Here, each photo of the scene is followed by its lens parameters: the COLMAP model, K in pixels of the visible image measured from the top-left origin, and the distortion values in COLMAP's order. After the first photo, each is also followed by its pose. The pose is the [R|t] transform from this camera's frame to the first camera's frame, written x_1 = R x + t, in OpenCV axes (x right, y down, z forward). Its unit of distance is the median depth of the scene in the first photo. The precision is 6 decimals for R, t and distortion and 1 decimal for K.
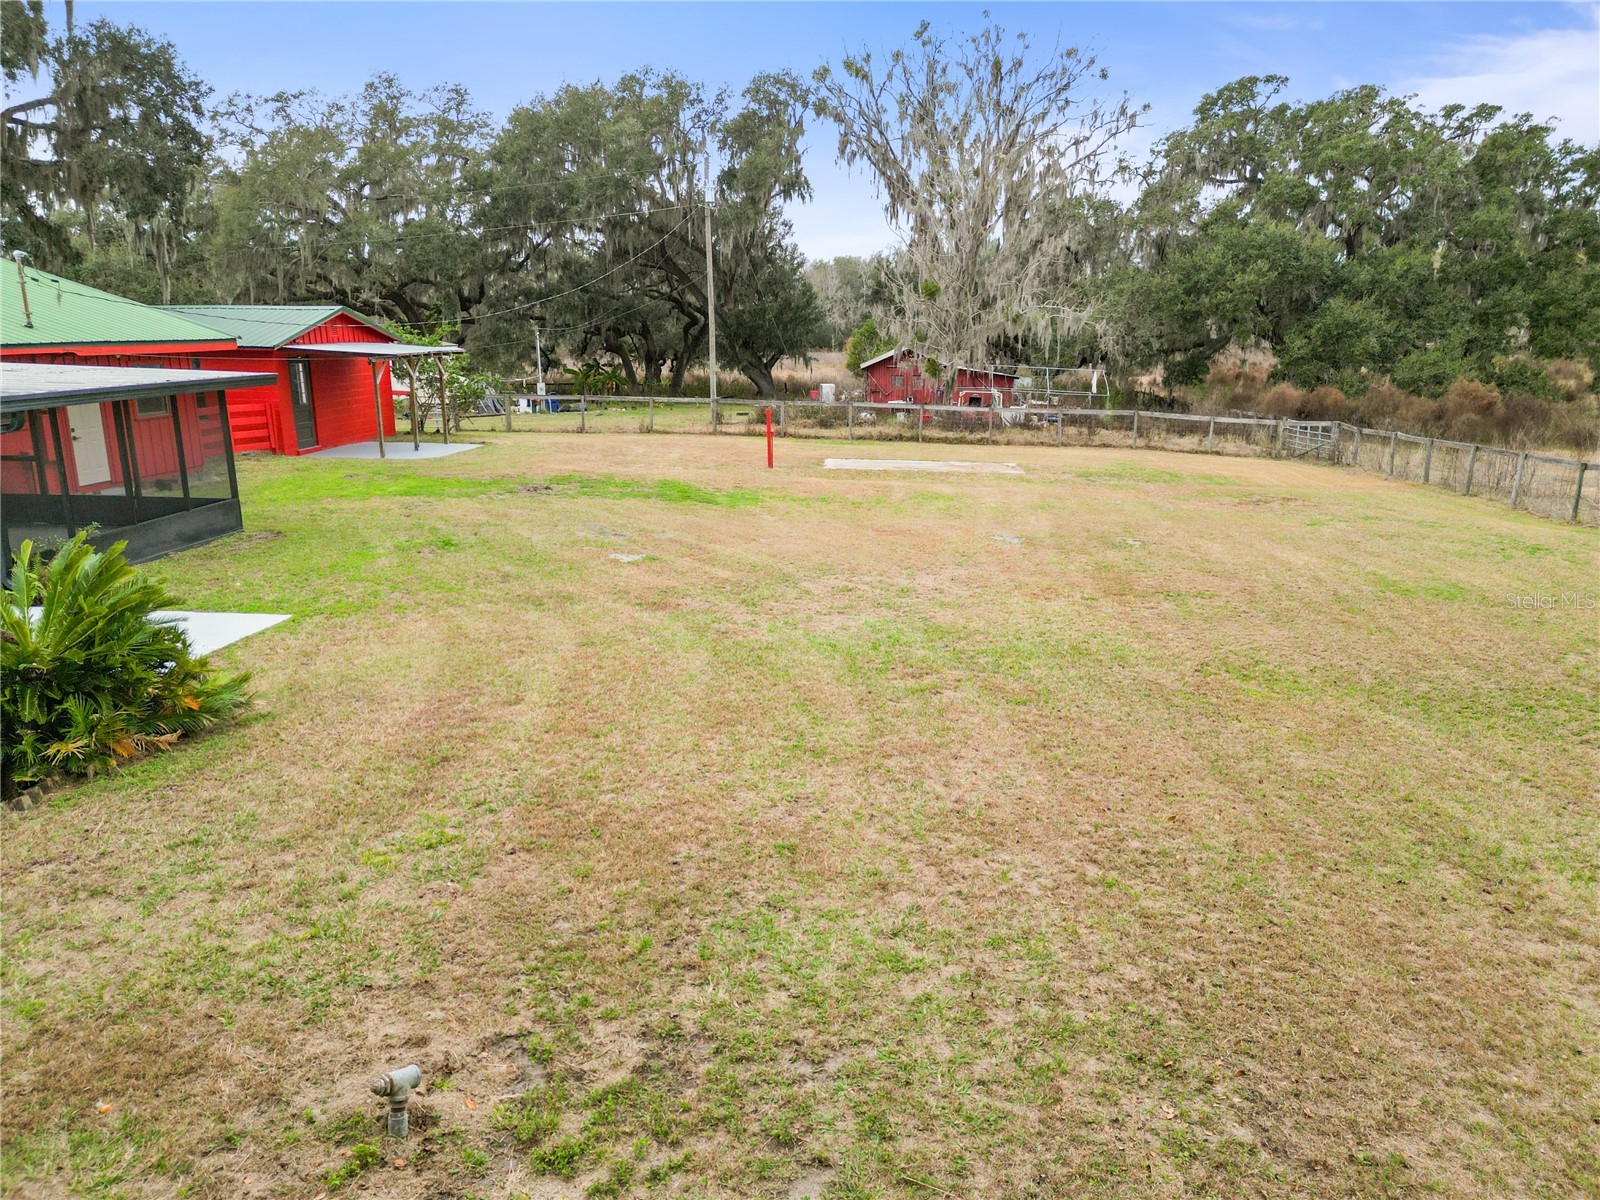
lens RADIAL K [[1112.4, 0, 800.0], [0, 1112.4, 600.0], [0, 0, 1]] dist [0.080539, -0.077396]
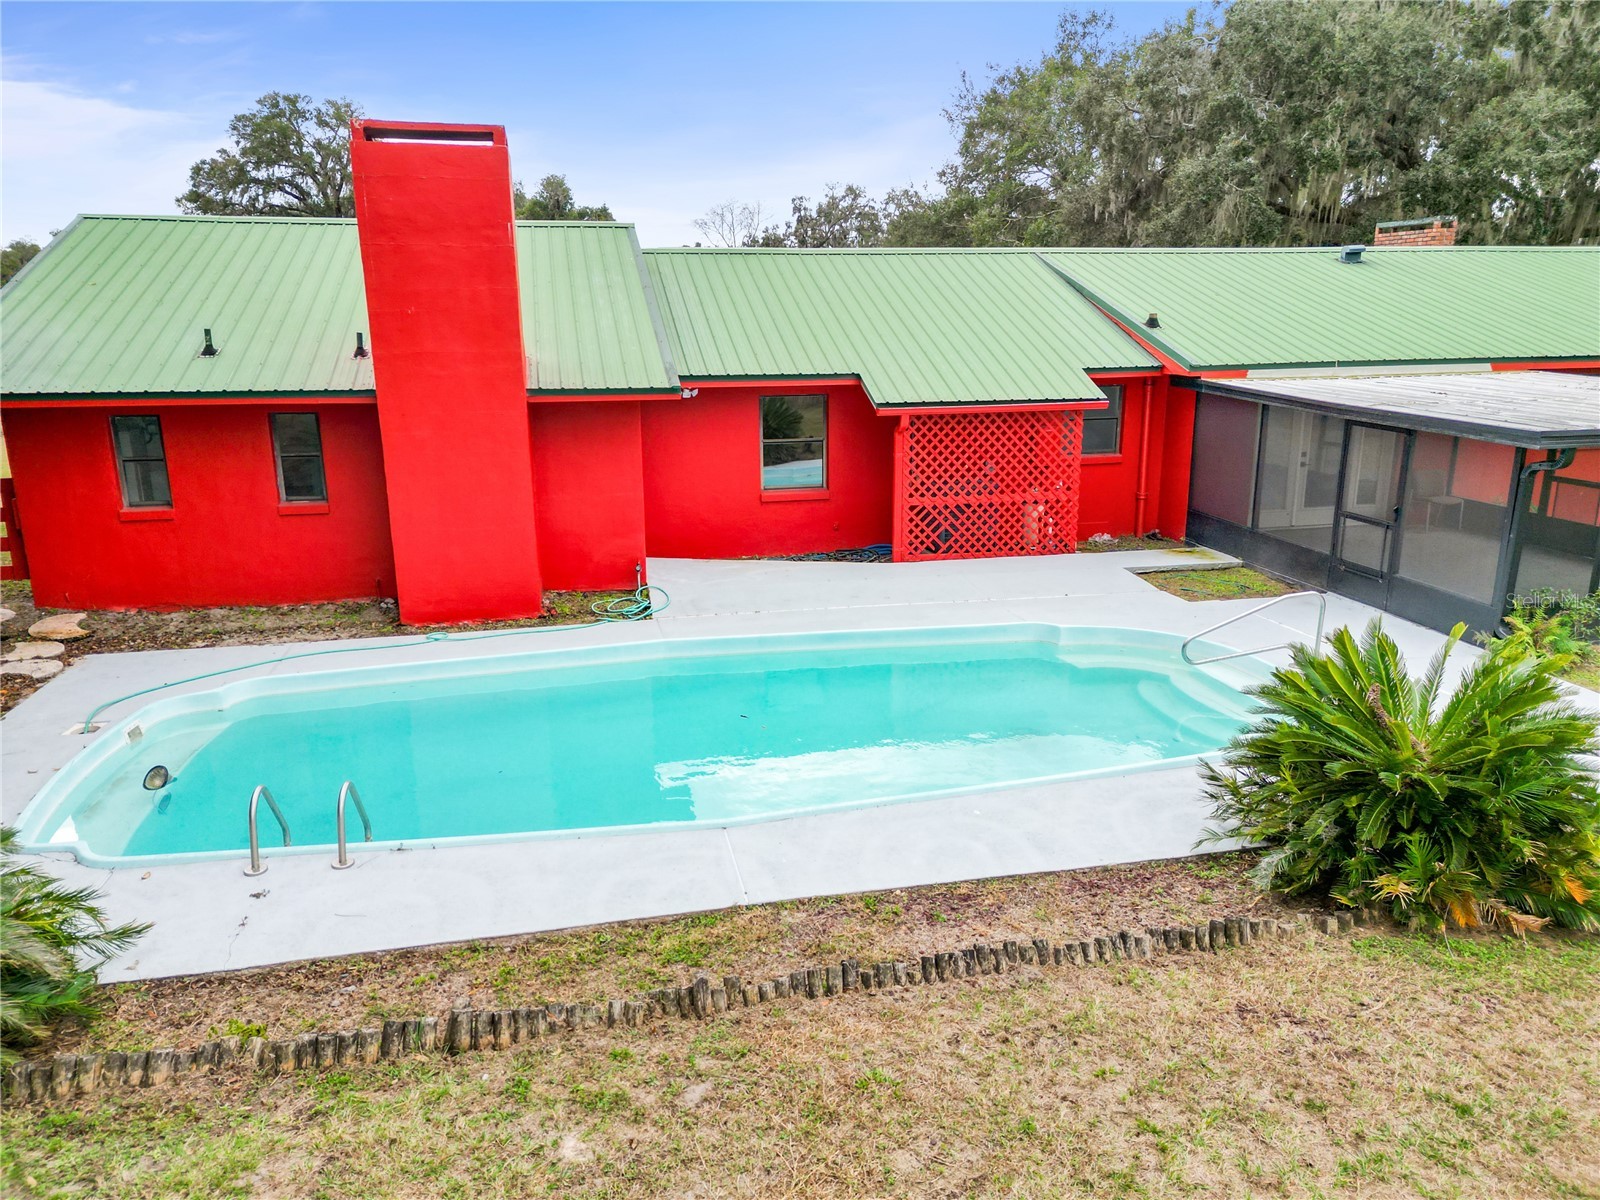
lens RADIAL K [[1112.4, 0, 799.5], [0, 1112.4, 600.8], [0, 0, 1]] dist [0.080539, -0.077396]
pose [[0.317481, 0.228328, -0.920365, -0.067276], [-0.230119, 0.960117, 0.158810, -0.102144], [0.919919, 0.161375, 0.357362, 0.266399]]
